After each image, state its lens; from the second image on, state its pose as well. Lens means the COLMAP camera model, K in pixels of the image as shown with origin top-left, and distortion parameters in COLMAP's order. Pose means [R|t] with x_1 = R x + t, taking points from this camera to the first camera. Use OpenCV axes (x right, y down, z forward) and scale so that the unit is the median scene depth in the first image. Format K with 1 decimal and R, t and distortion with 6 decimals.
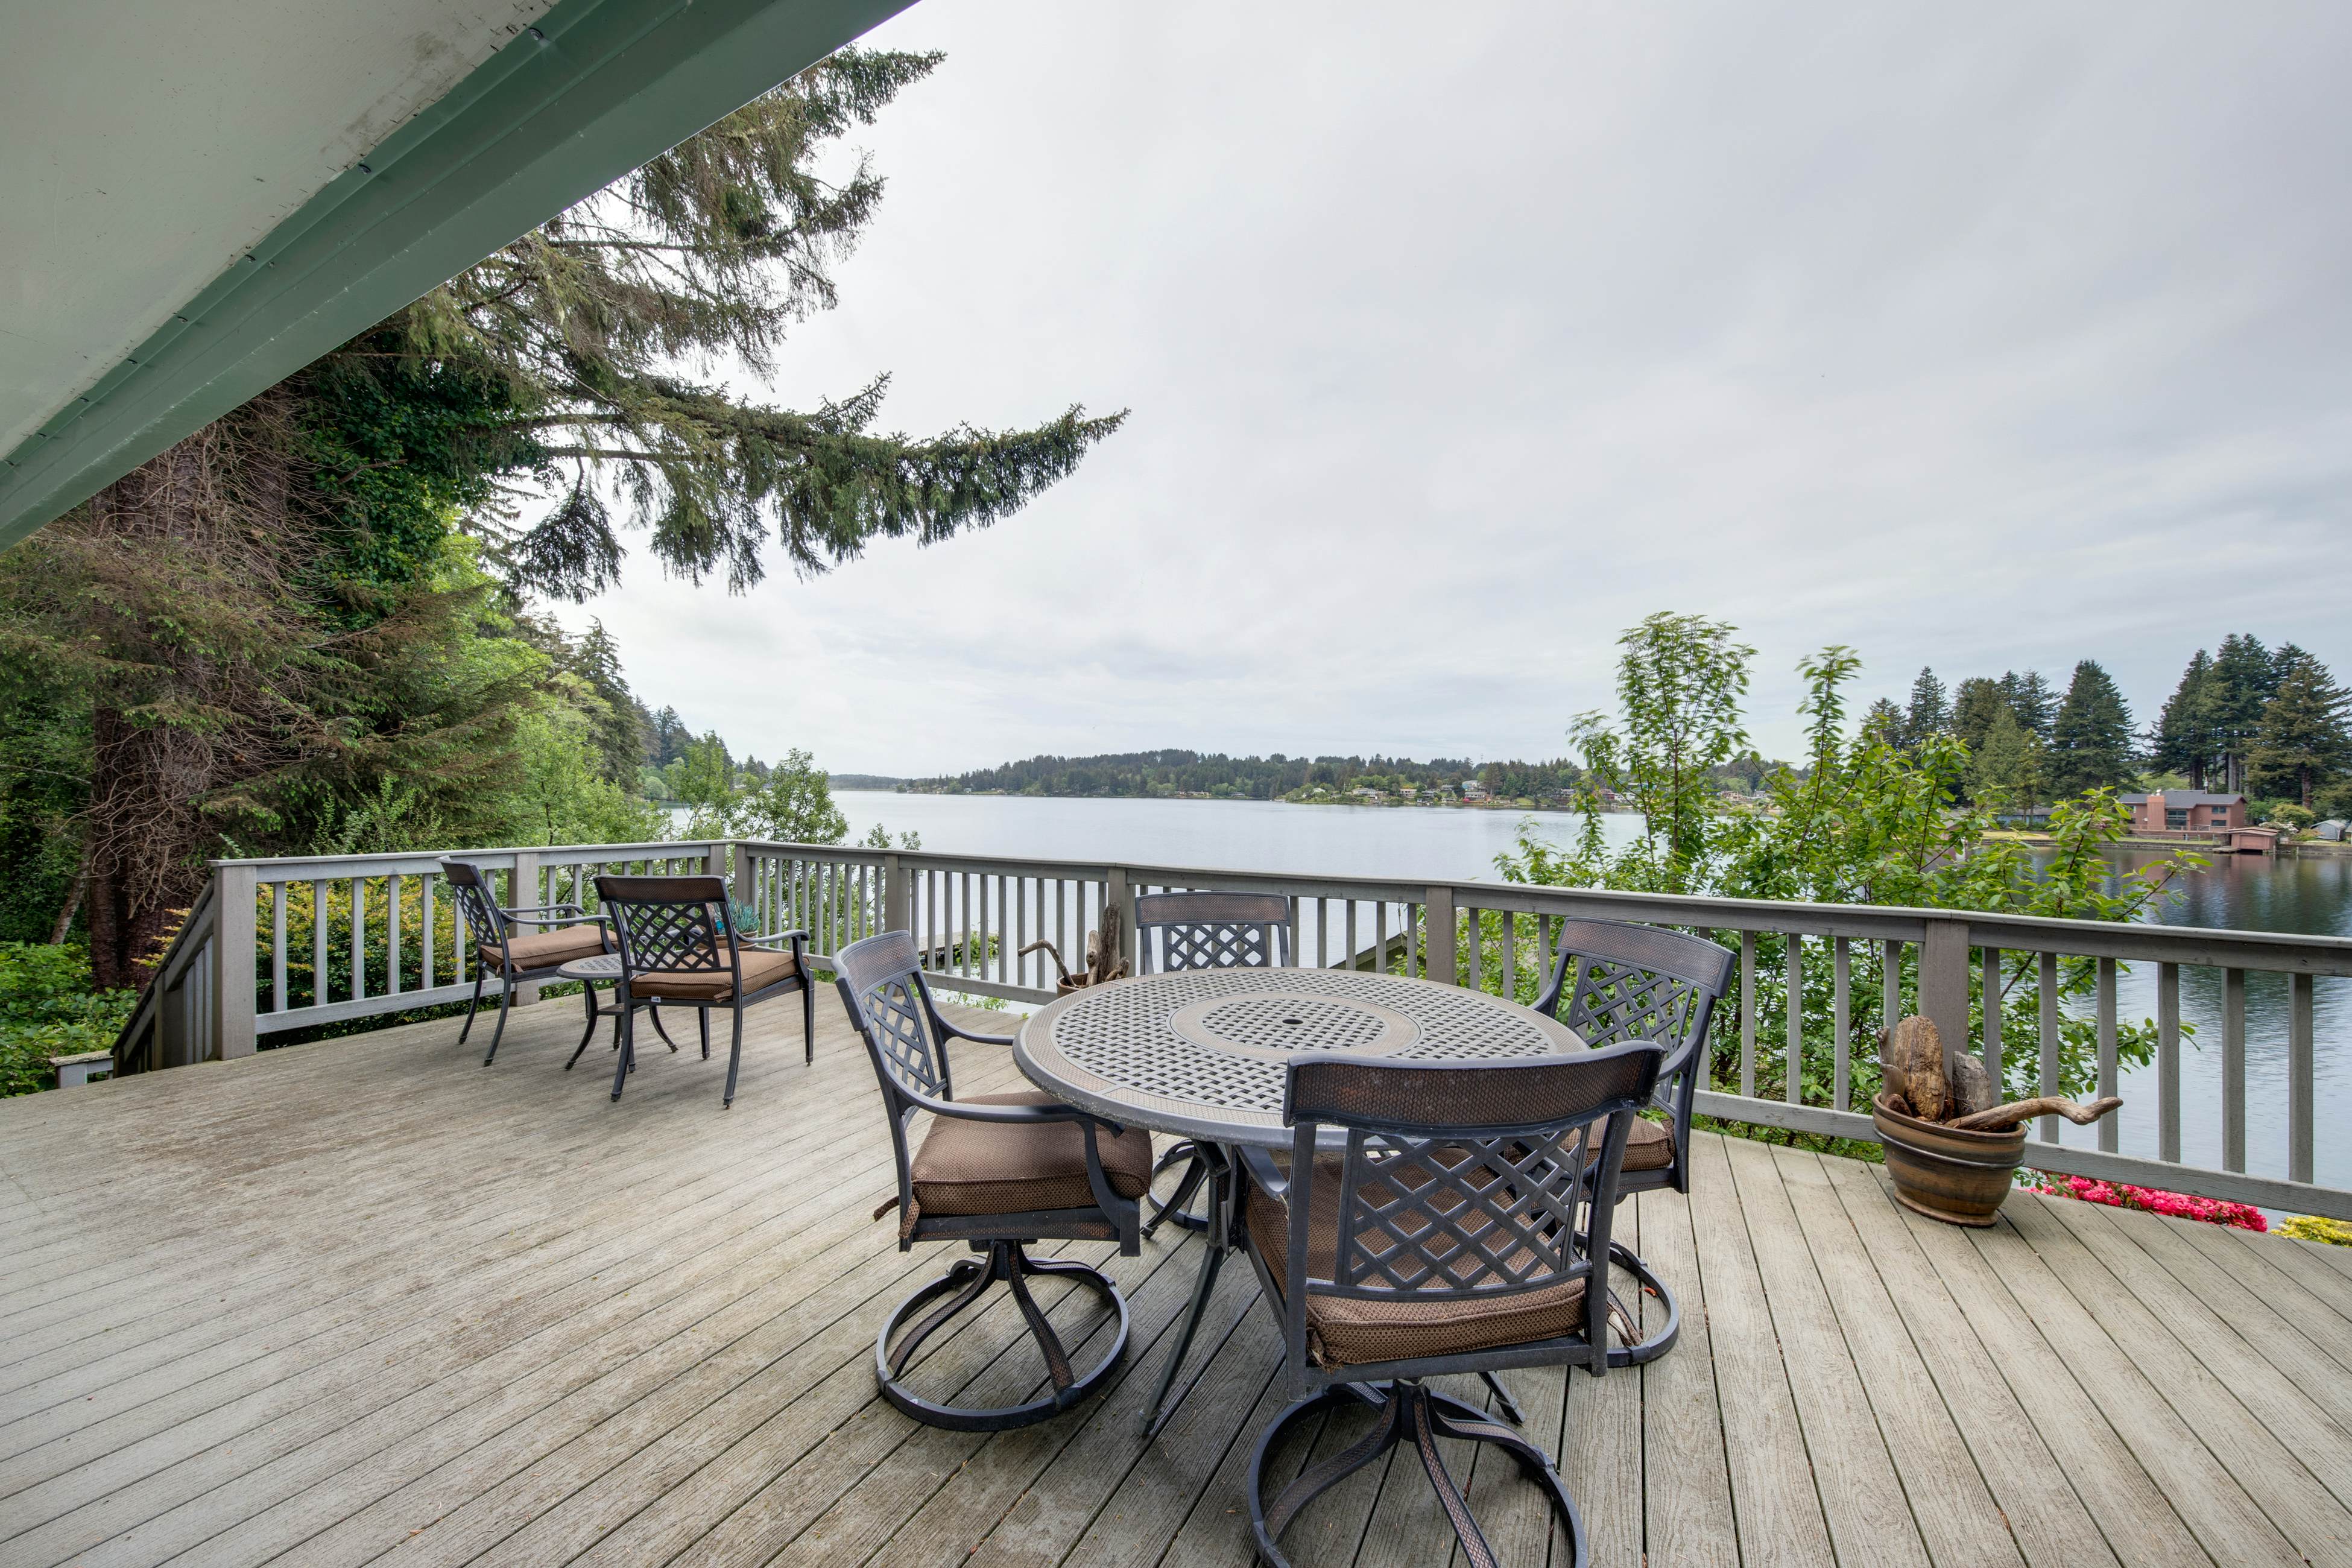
lens RADIAL K [[838.4, 0, 1196.2], [0, 838.4, 800.0], [0, 0, 1]] dist [0.000065, -0.000008]
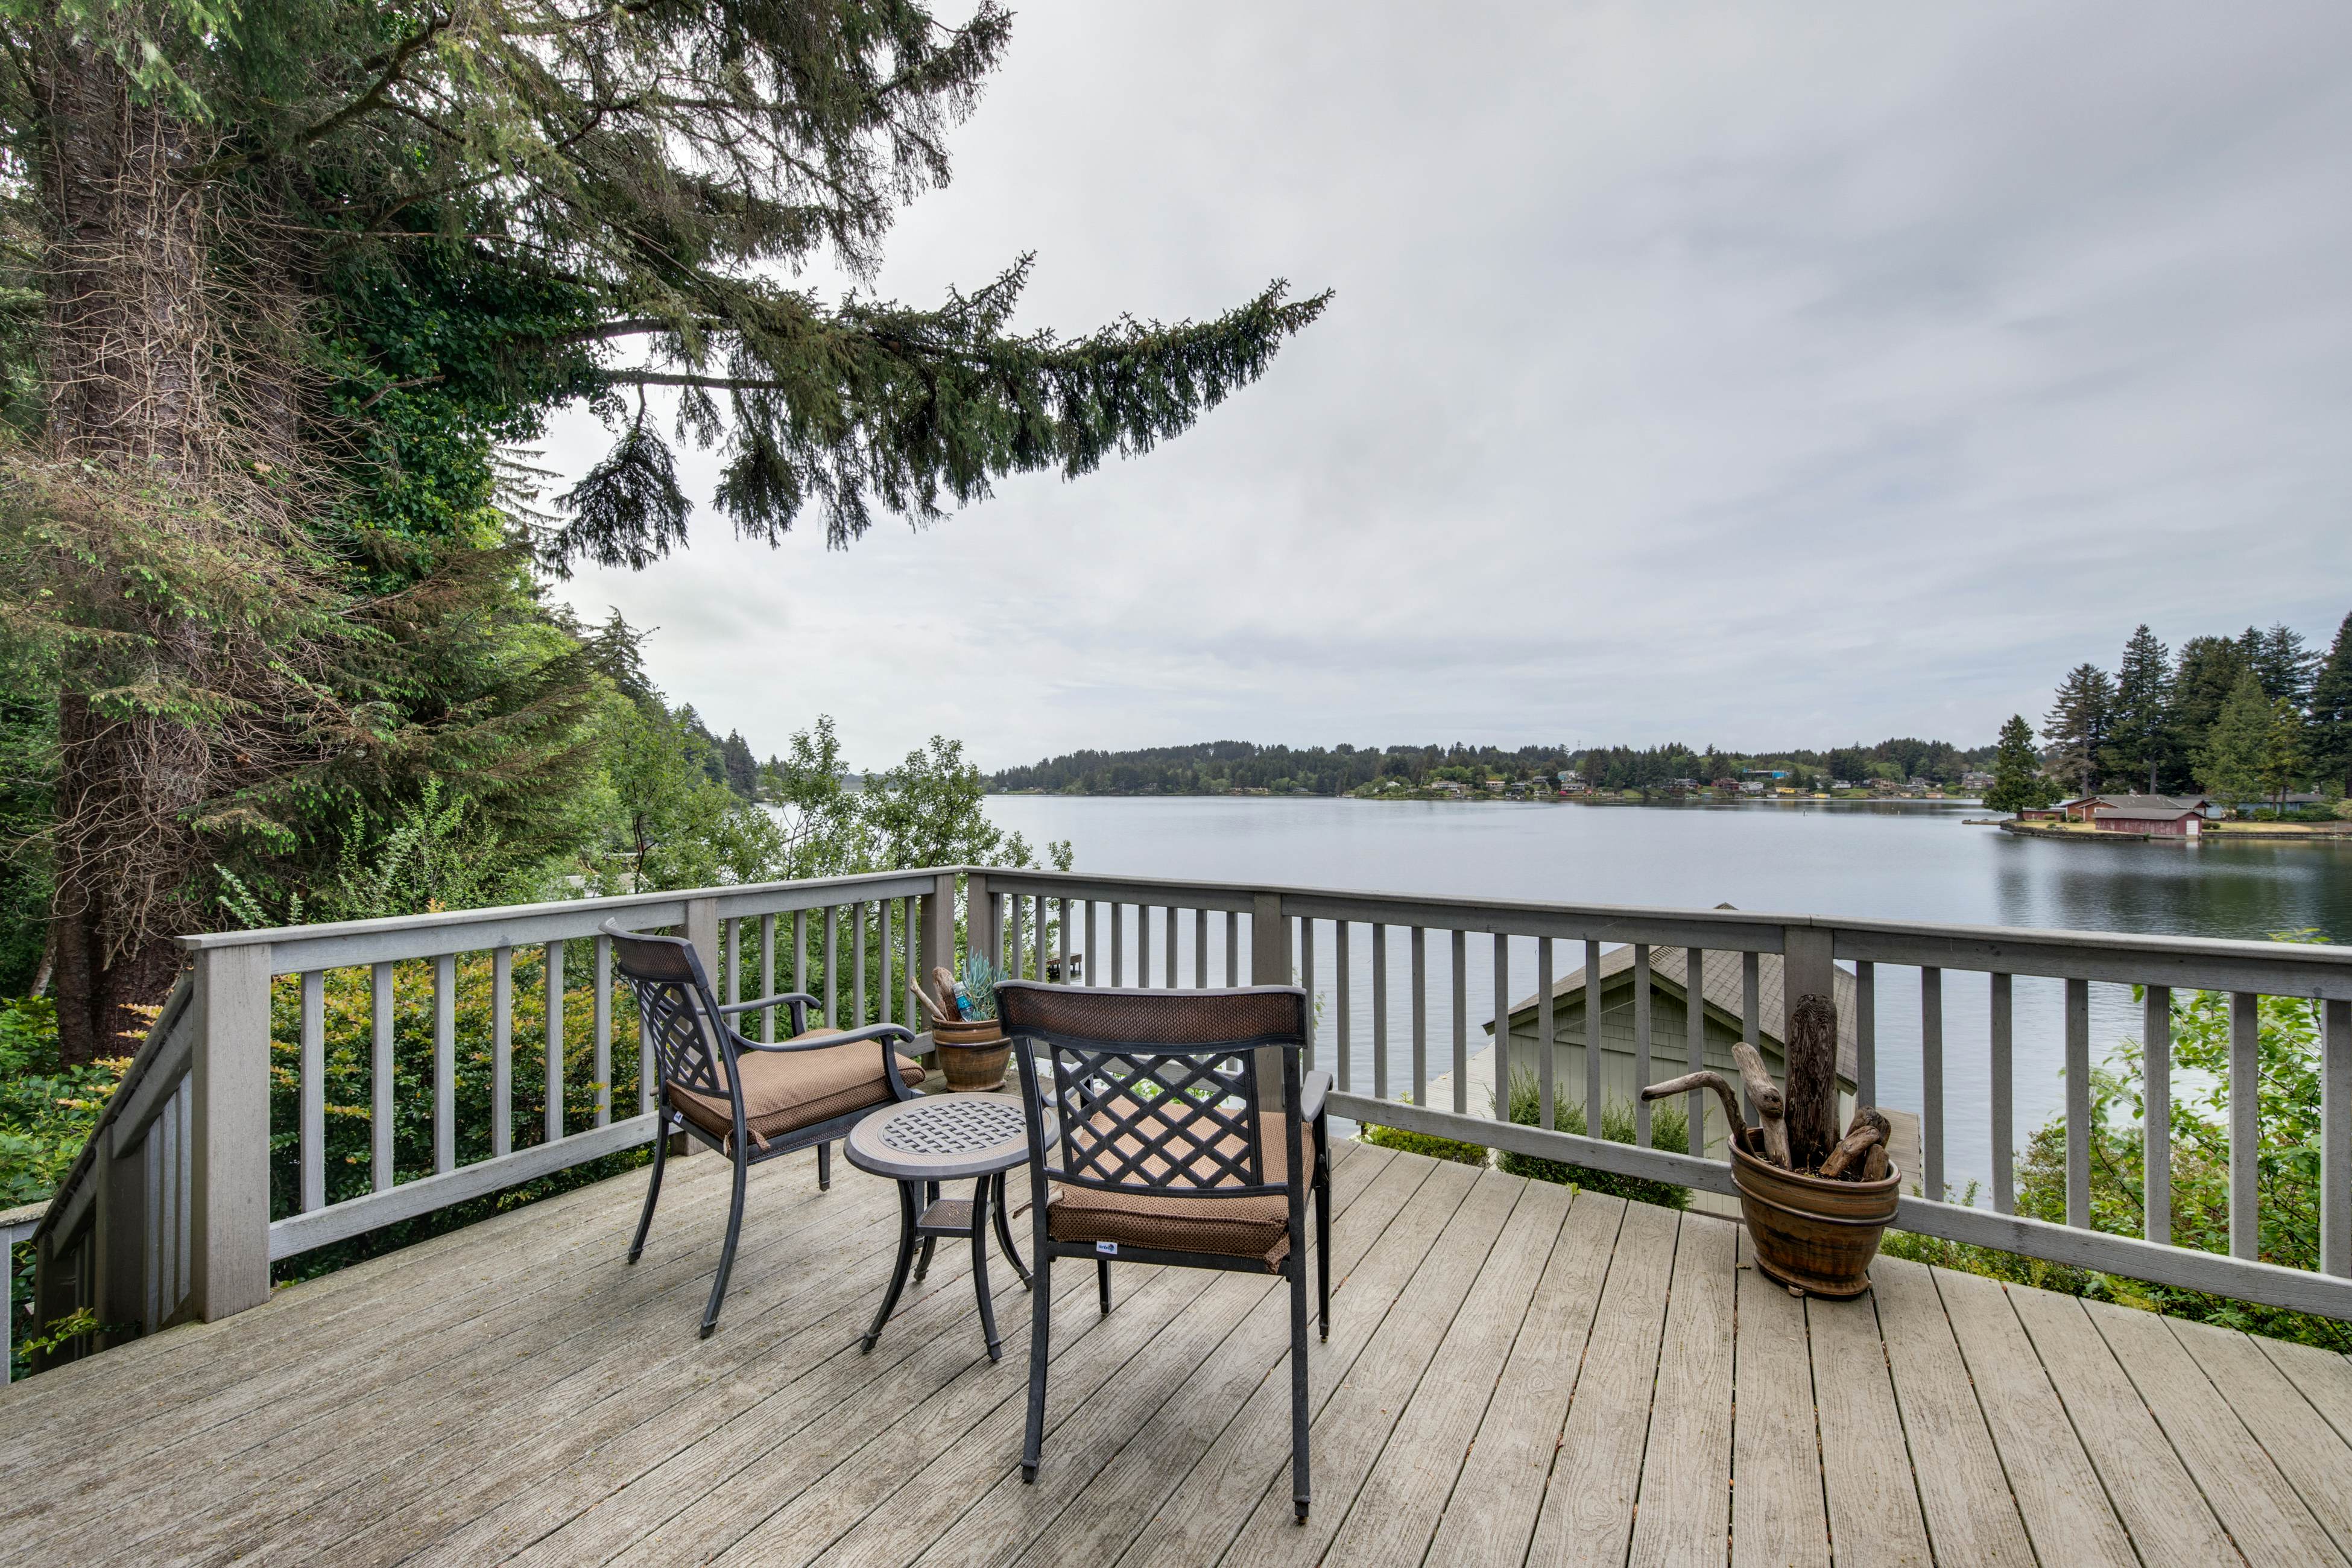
lens RADIAL K [[920.4, 0, 1190.2], [0, 920.4, 790.1], [0, 0, 1]] dist [0.018233, -0.000192]
pose [[0.998028, -0.013519, -0.061294, -0.186738], [0.013051, 0.999883, -0.008030, -0.002311], [0.061395, 0.007215, 0.998087, 0.164448]]
